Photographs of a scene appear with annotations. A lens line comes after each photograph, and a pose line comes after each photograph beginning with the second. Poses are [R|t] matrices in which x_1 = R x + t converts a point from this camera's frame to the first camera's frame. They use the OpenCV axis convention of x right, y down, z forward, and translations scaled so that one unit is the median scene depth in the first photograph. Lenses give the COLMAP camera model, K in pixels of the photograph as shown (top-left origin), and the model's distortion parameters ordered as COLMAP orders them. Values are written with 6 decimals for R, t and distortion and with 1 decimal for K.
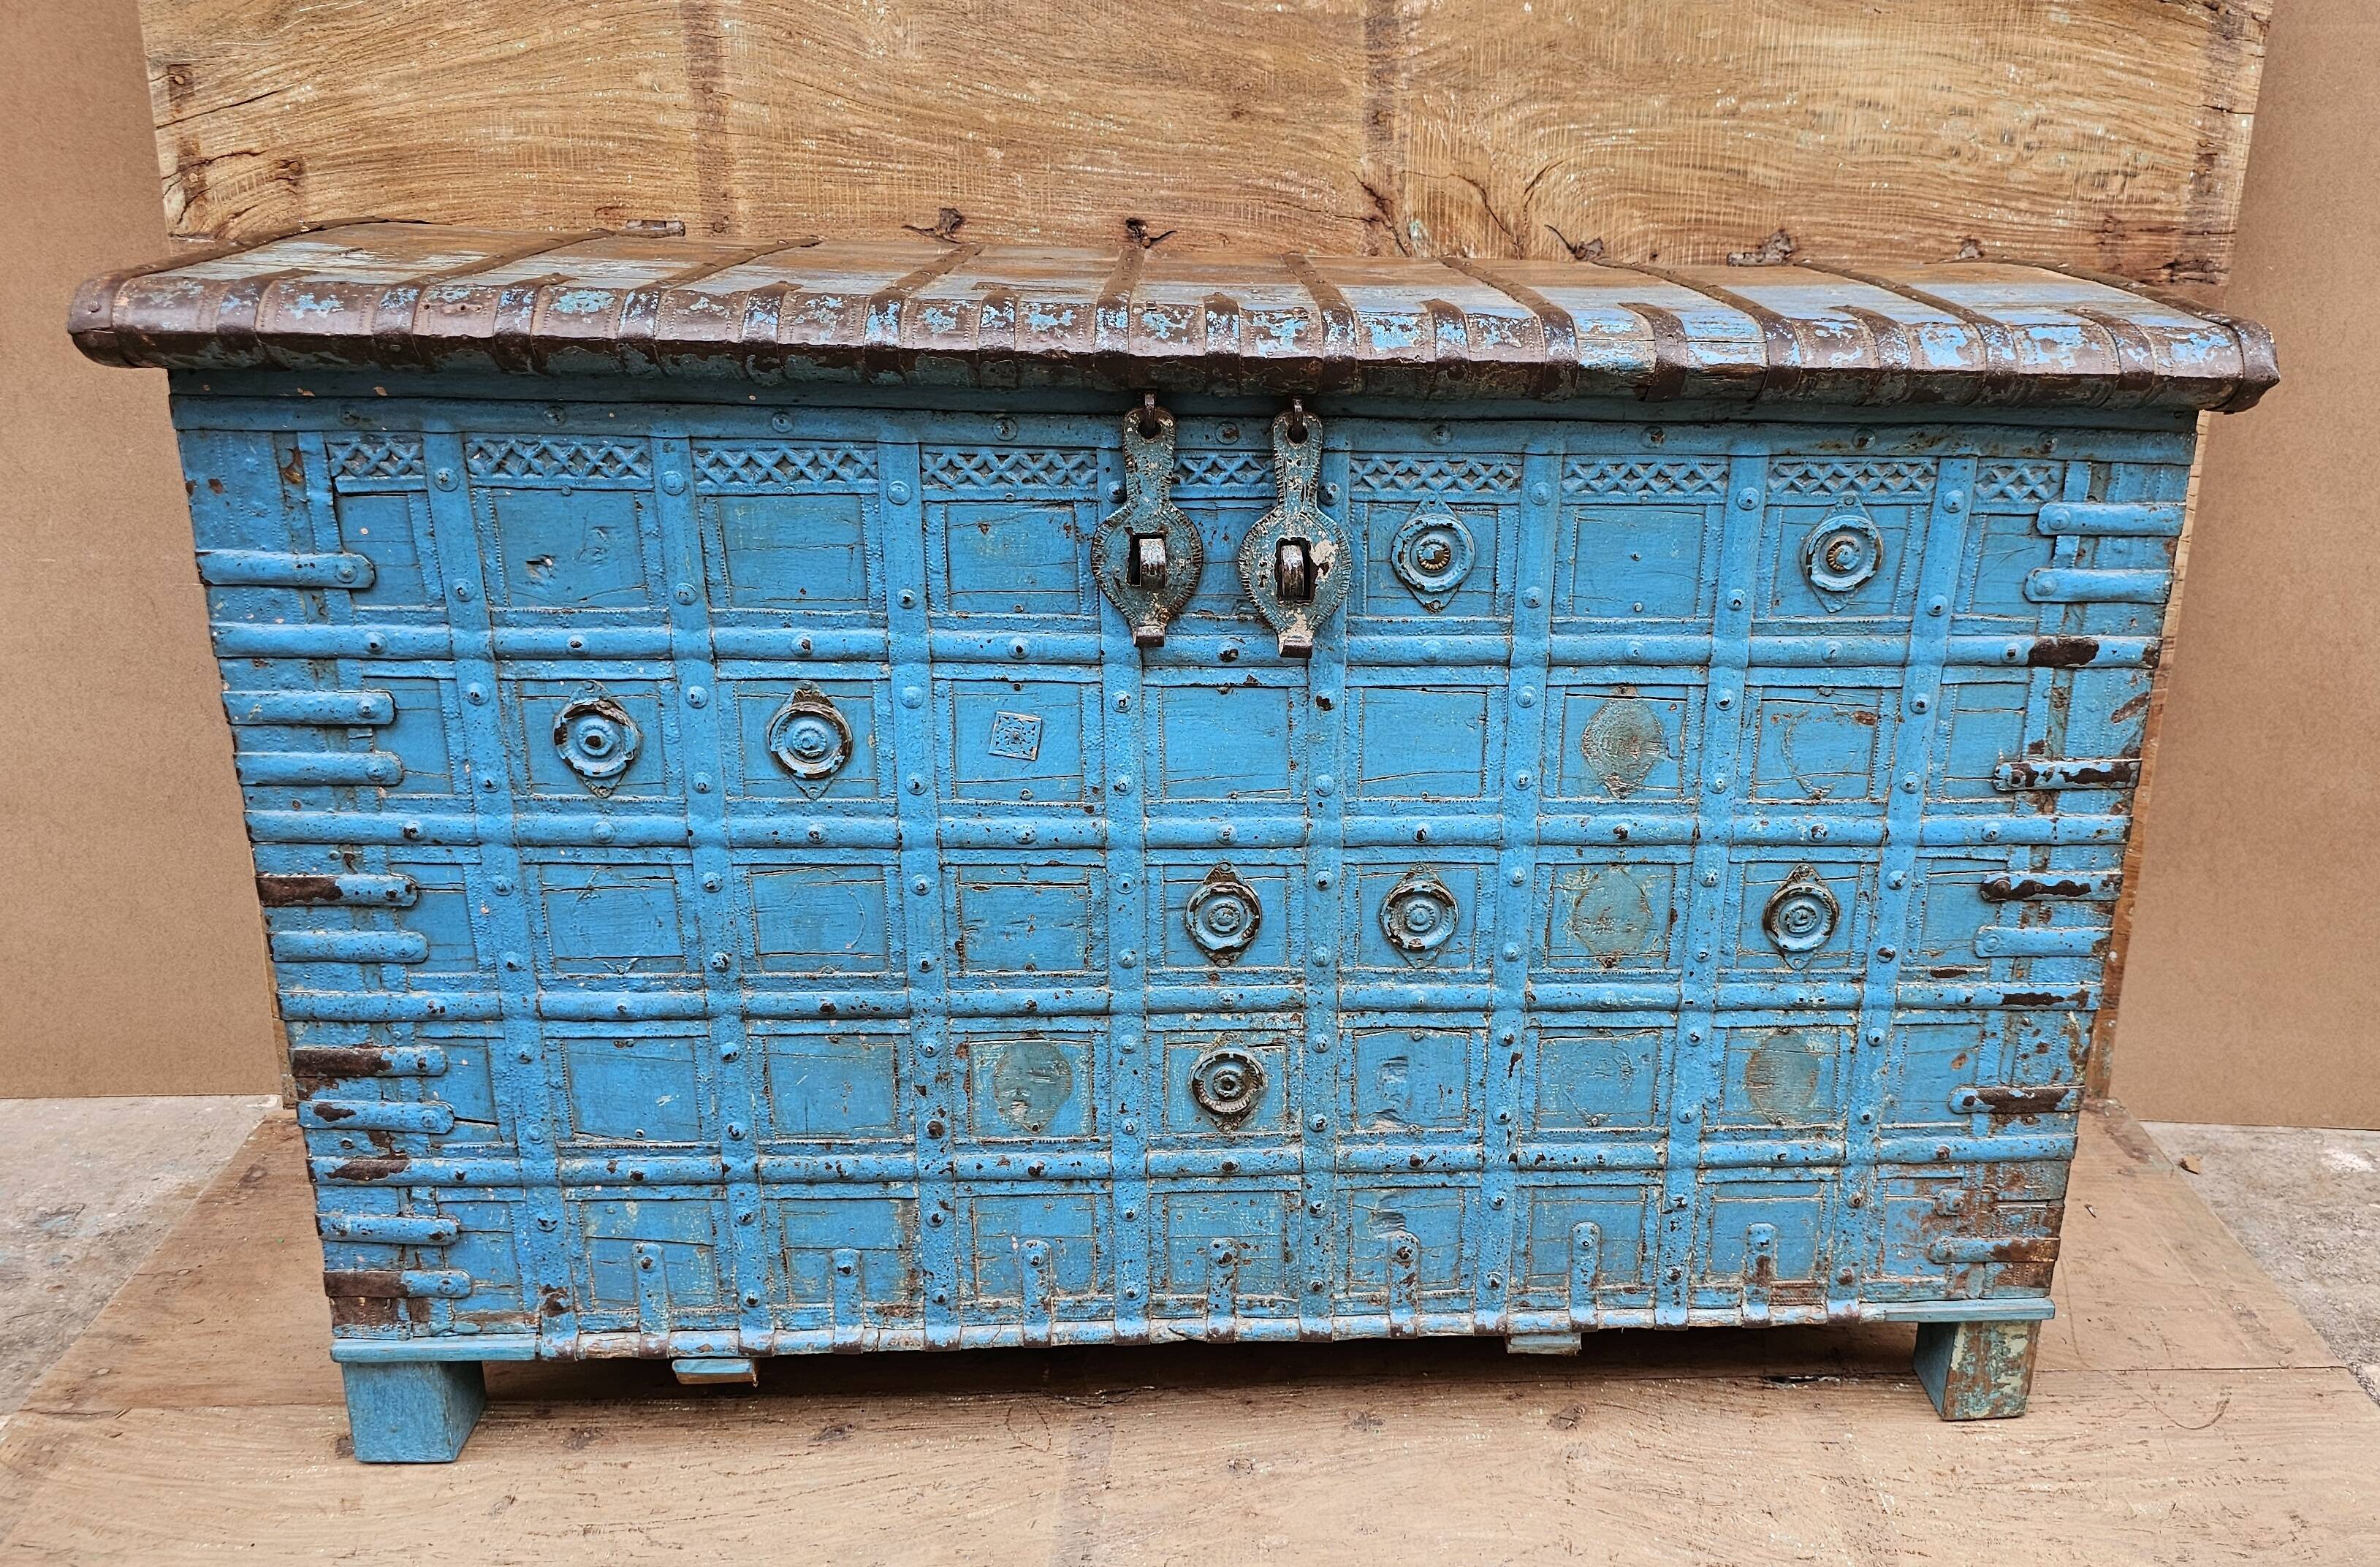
lens RADIAL K [[1960.2, 0, 1362.9], [0, 1960.2, 778.5], [0, 0, 1]] dist [0.069388, -0.088386]
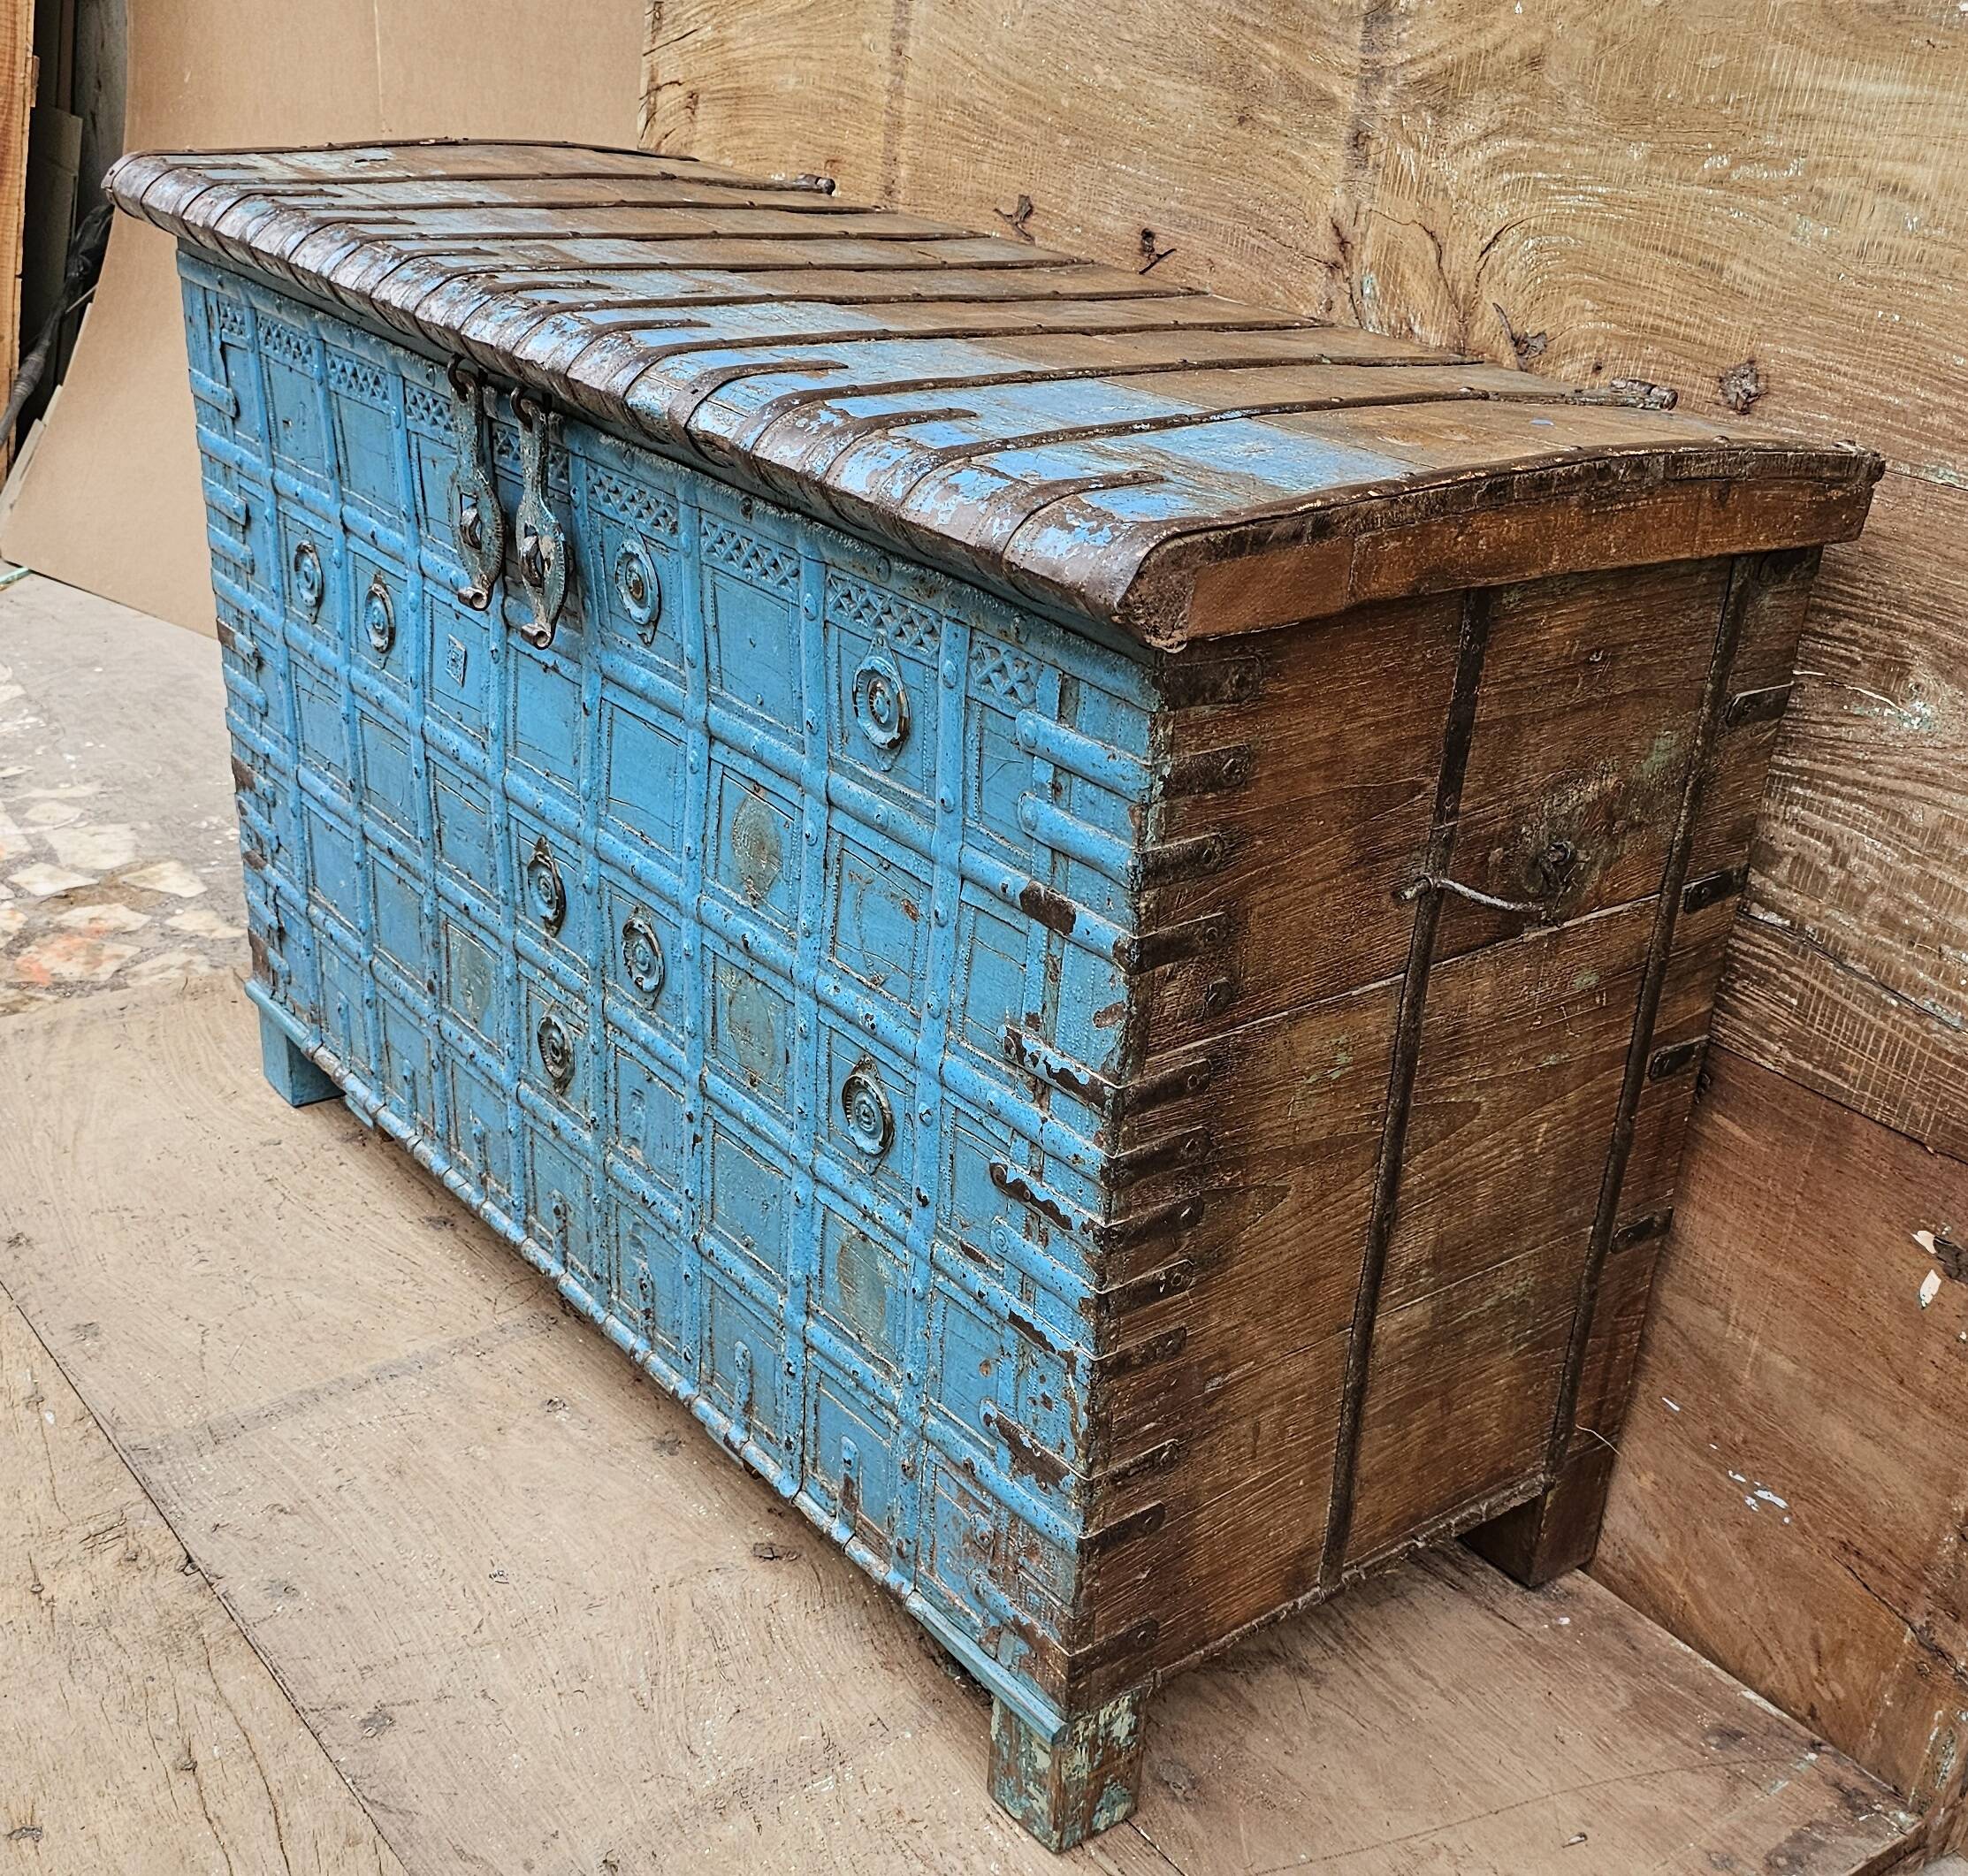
lens RADIAL K [[2380.7, 0, 989.5], [0, 2380.7, 1135.7], [0, 0, 1]] dist [0.074087, -0.095290]
pose [[0.543762, 0.399086, -0.738277, 1.011102], [-0.322645, 0.911500, 0.255086, -0.202192], [0.774741, 0.099495, 0.624402, 0.373136]]
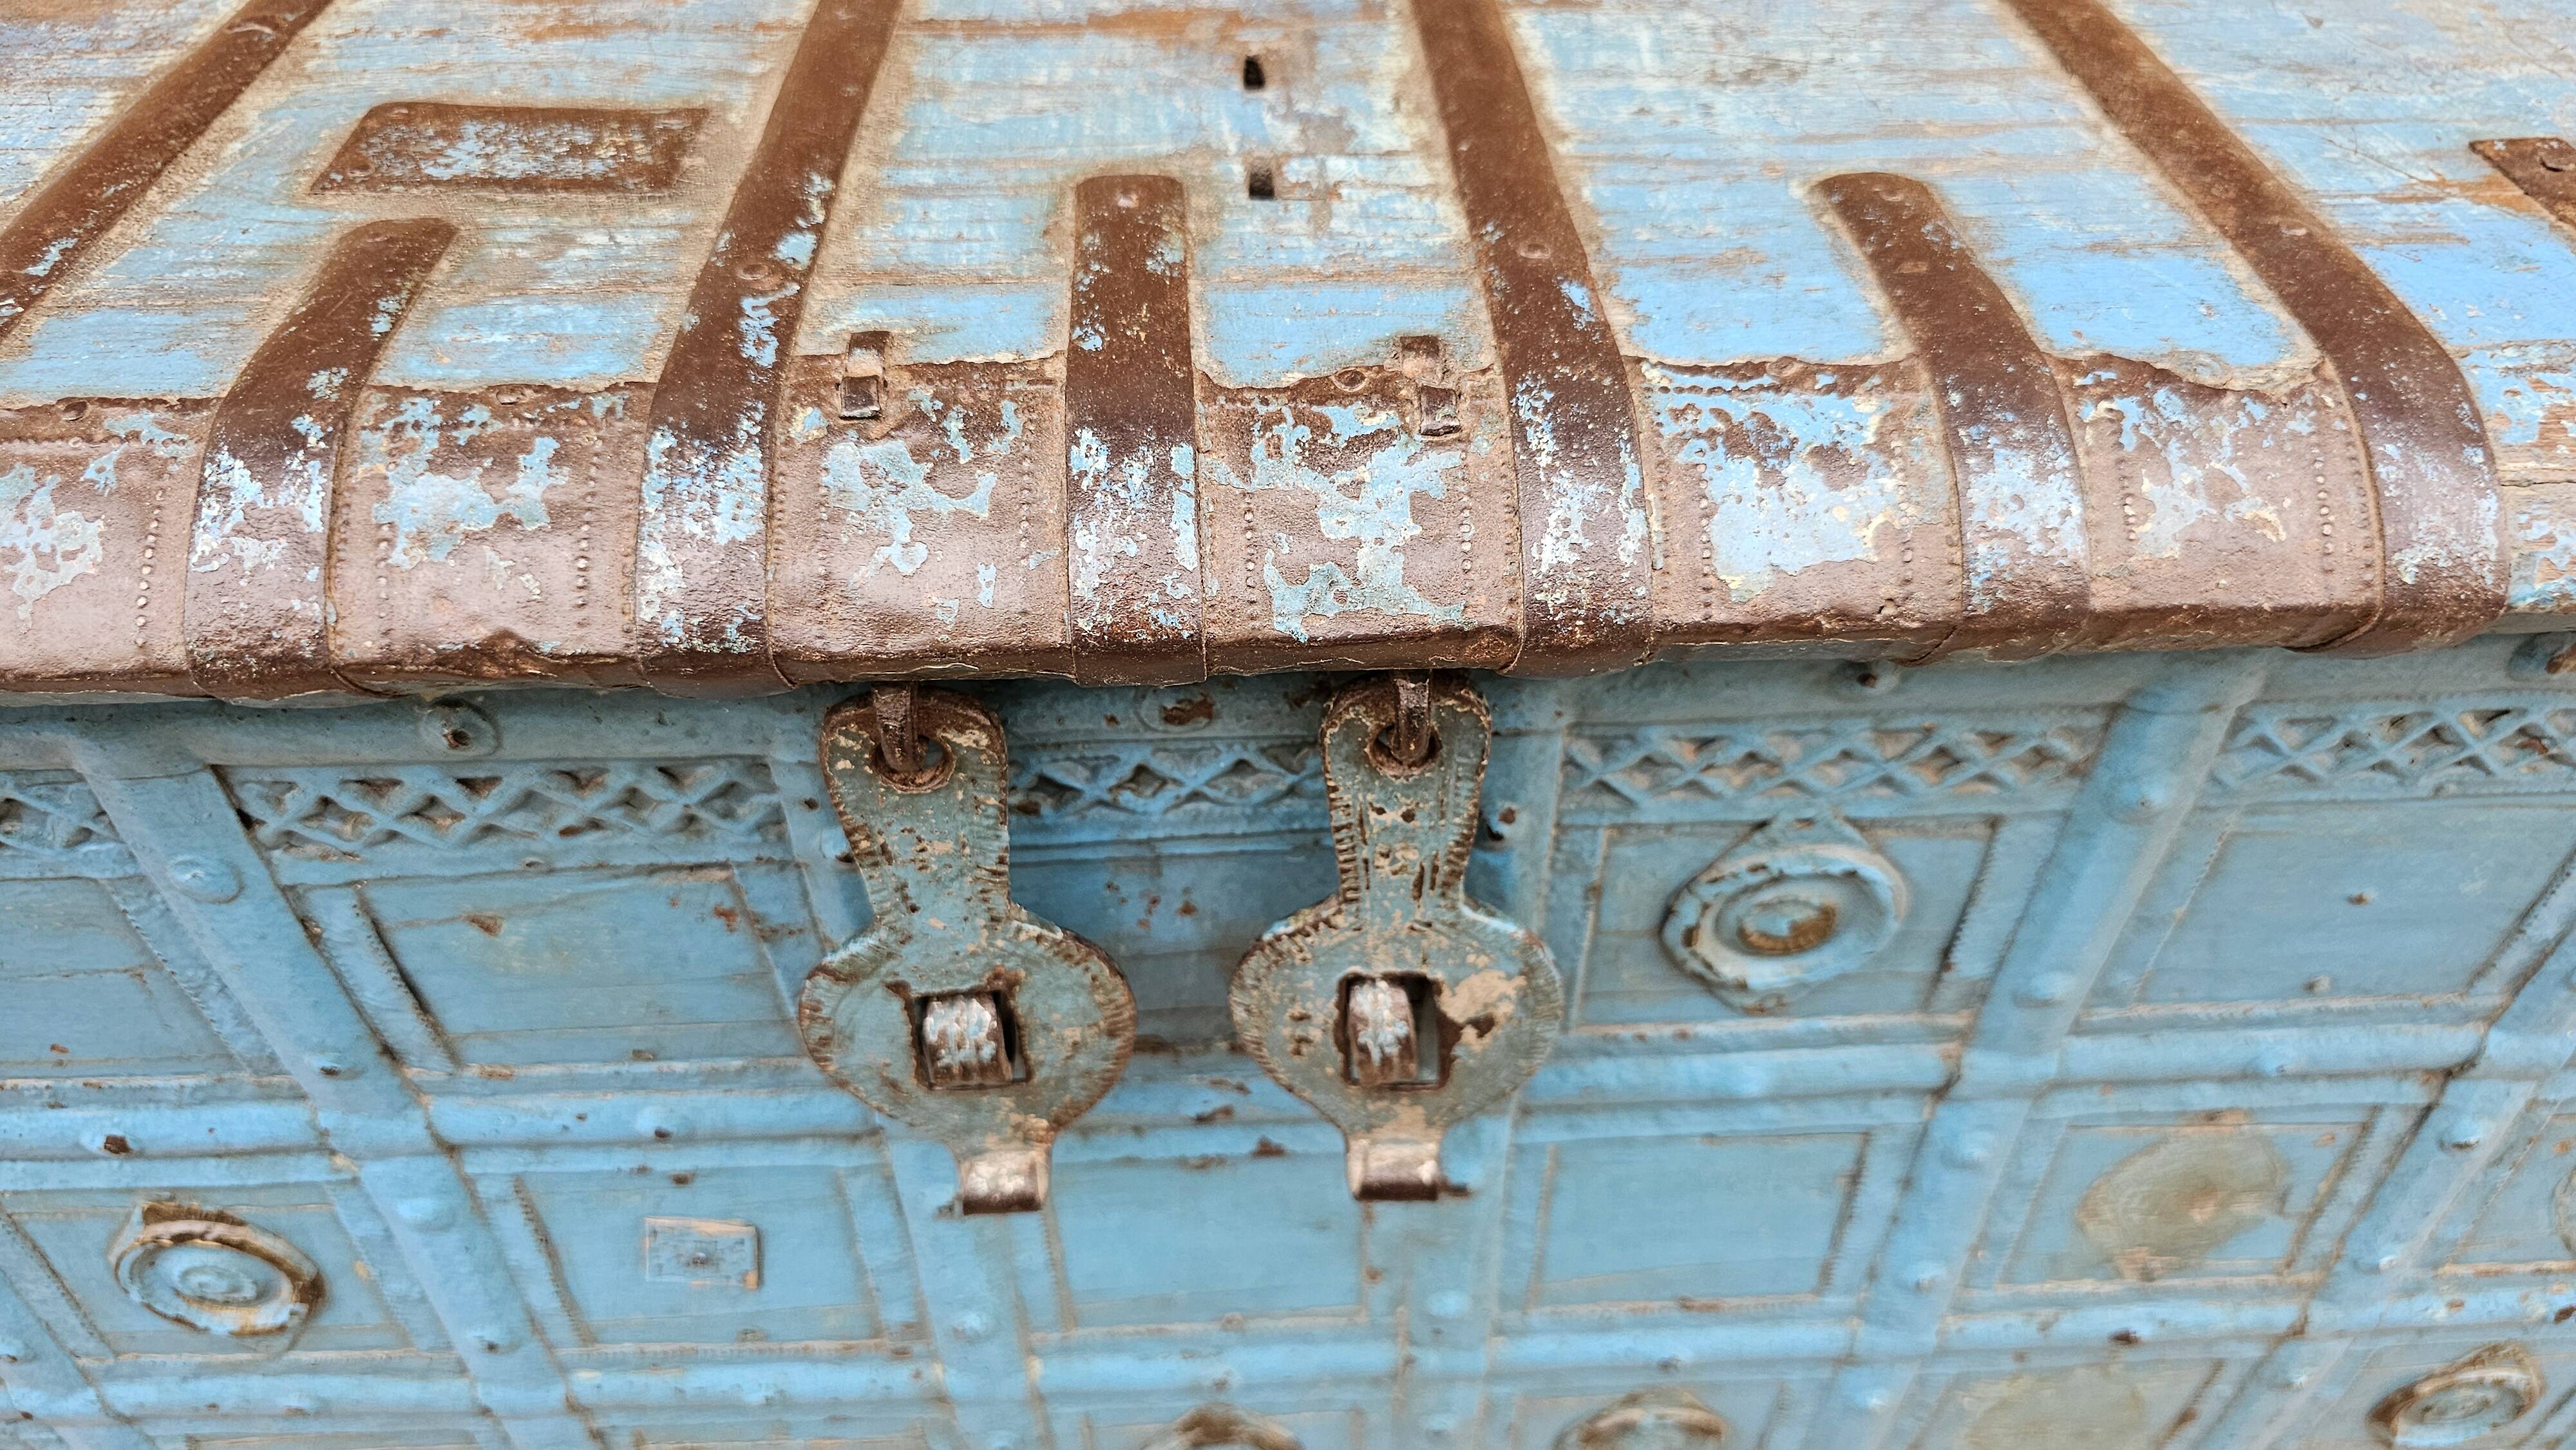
lens RADIAL K [[1802.9, 0, 1273.2], [0, 1802.9, 719.3], [0, 0, 1]] dist [-0.010764, -0.003358]
pose [[0.998322, -0.000114, -0.057910, -0.032496], [0.022639, 0.921186, 0.388464, -0.245069], [0.053301, -0.389123, 0.919642, 0.642827]]
